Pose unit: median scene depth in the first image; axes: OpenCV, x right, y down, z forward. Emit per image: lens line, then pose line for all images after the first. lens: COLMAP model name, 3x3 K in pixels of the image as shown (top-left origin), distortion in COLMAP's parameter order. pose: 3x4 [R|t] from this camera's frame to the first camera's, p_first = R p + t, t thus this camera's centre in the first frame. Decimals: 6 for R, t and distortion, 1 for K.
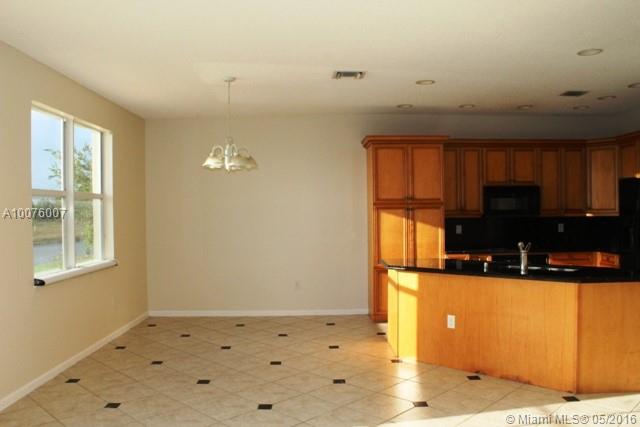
lens RADIAL K [[530.0, 0, 308.8], [0, 530.0, 216.2], [0, 0, 1]] dist [-0.180871, 0.158997]
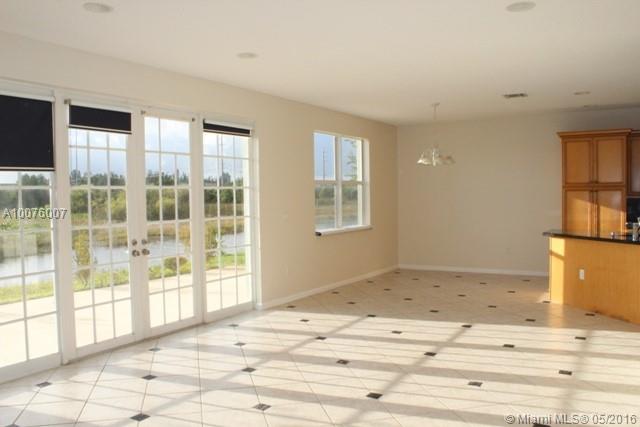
lens RADIAL K [[530.0, 0, 308.8], [0, 530.0, 216.2], [0, 0, 1]] dist [-0.180871, 0.158997]
pose [[0.846699, 0.020446, -0.531679, 0.259006], [0.000434, 0.999235, 0.039118, -0.001282], [0.532072, -0.033351, 0.846042, -0.349102]]
